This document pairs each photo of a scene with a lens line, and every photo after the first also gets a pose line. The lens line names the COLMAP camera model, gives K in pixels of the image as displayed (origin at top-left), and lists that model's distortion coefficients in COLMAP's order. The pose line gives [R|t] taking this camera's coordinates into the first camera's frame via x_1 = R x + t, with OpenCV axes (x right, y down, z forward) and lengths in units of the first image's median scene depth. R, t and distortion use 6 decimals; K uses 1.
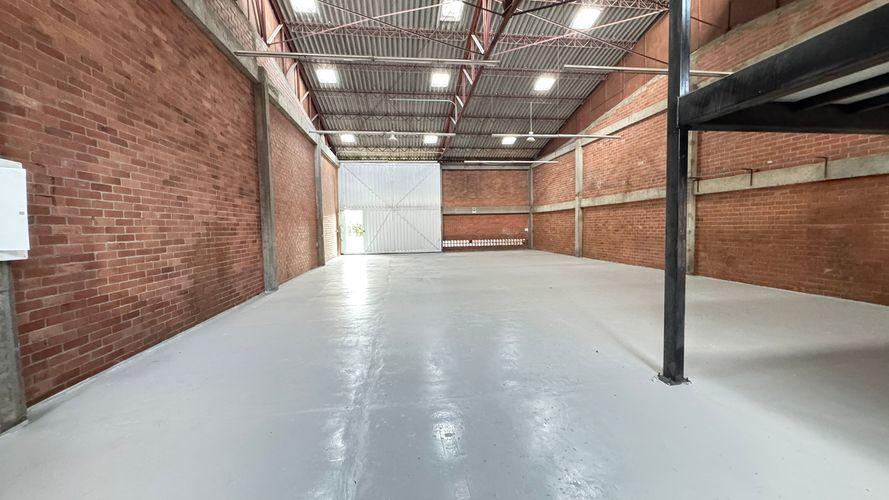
lens RADIAL K [[353.4, 0, 444.5], [0, 353.4, 250.0], [0, 0, 1]] dist [-0.002023, -0.000361]
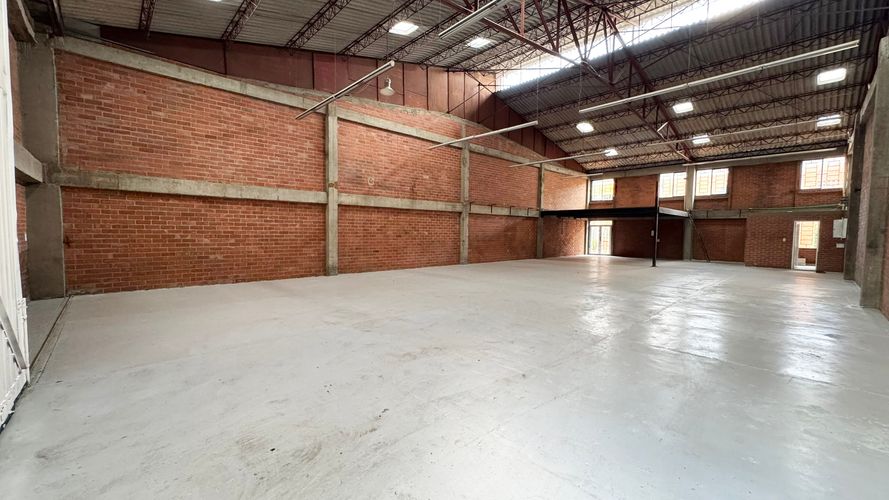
lens RADIAL K [[353.4, 0, 444.5], [0, 353.4, 250.0], [0, 0, 1]] dist [-0.002023, -0.000361]
pose [[-0.583602, -0.030975, 0.811449, -0.393452], [0.051763, 0.995821, 0.075241, -0.089575], [-0.810388, 0.085914, -0.579560, 1.561819]]
